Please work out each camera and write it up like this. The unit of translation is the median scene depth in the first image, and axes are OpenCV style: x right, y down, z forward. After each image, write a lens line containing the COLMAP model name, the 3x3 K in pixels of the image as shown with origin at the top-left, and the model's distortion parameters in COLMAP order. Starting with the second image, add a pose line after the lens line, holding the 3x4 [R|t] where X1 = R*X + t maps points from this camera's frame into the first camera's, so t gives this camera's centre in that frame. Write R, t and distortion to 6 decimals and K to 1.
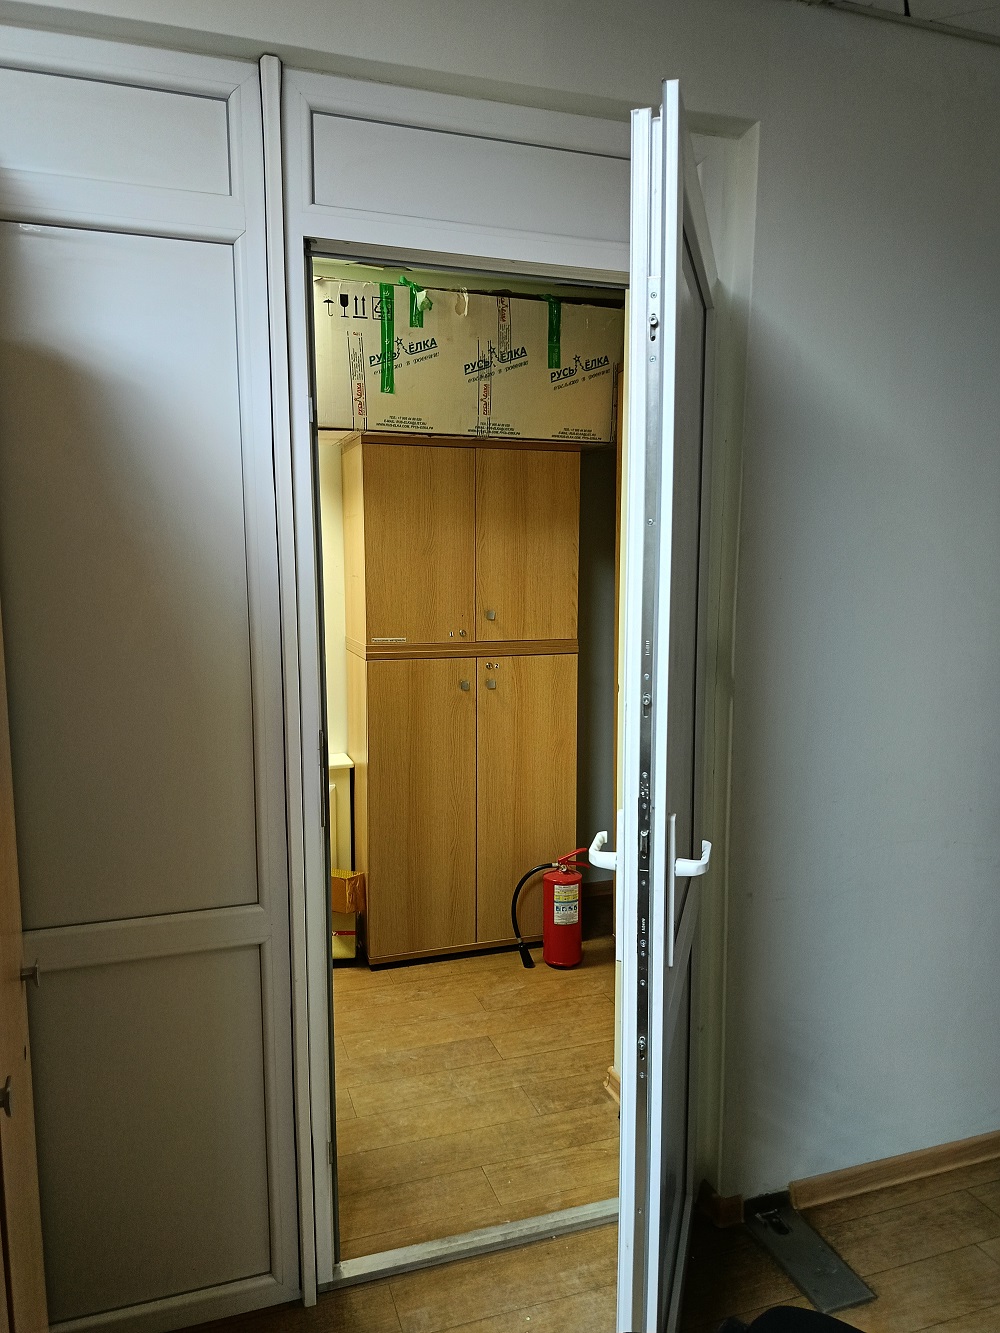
lens RADIAL K [[927.3, 0, 504.2], [0, 927.3, 660.9], [0, 0, 1]] dist [0.091336, -0.119803]
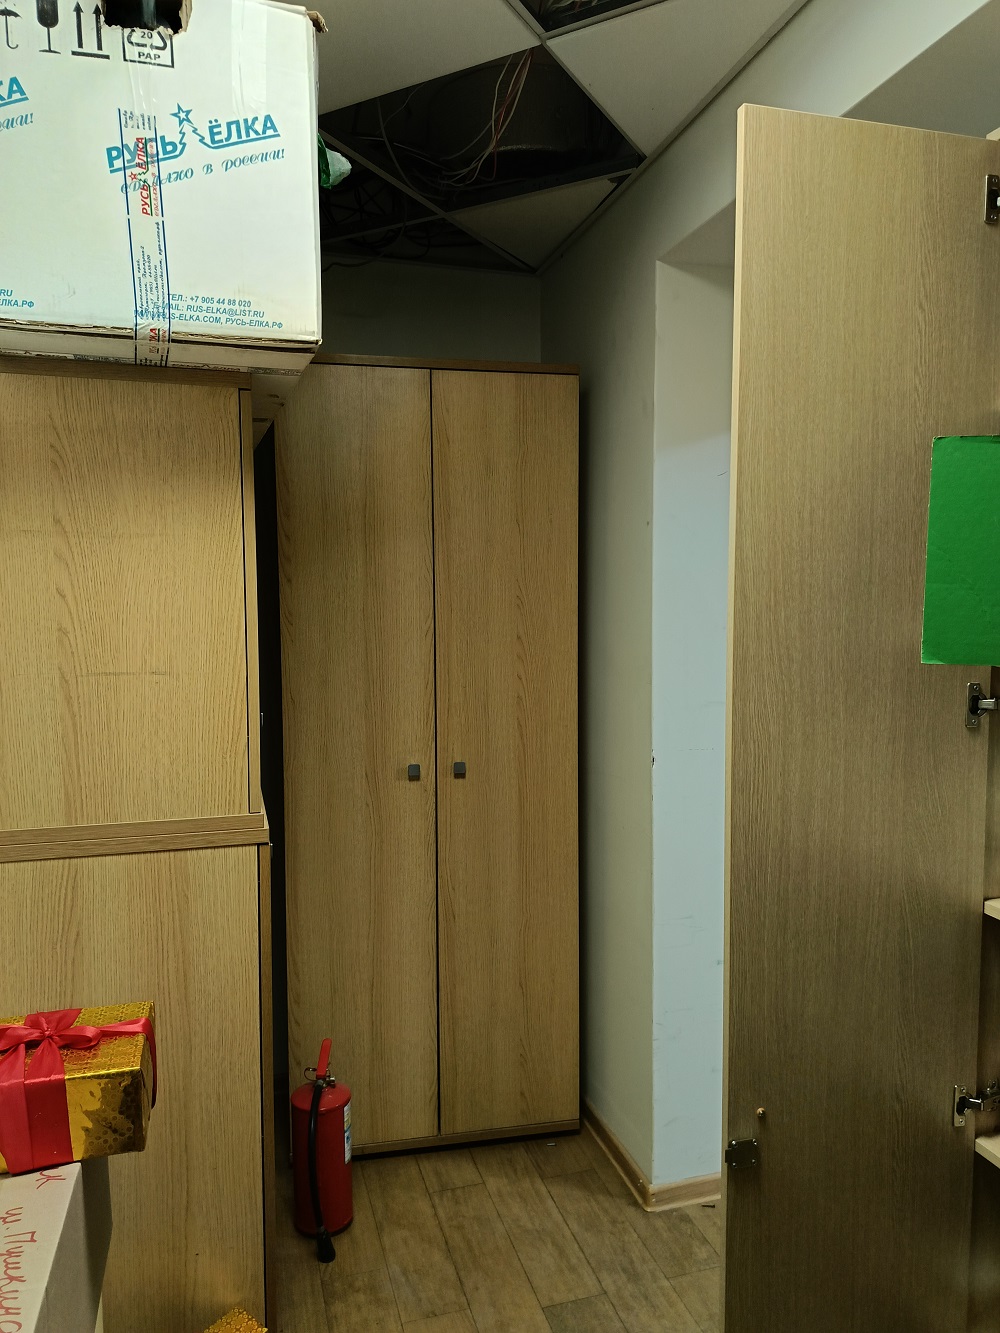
lens RADIAL K [[927.3, 0, 504.2], [0, 927.3, 660.9], [0, 0, 1]] dist [0.091336, -0.119803]
pose [[0.056312, -0.066291, 0.996210, -0.630703], [0.122180, 0.990751, 0.059022, -0.107773], [-0.990909, 0.118393, 0.063891, 0.862878]]
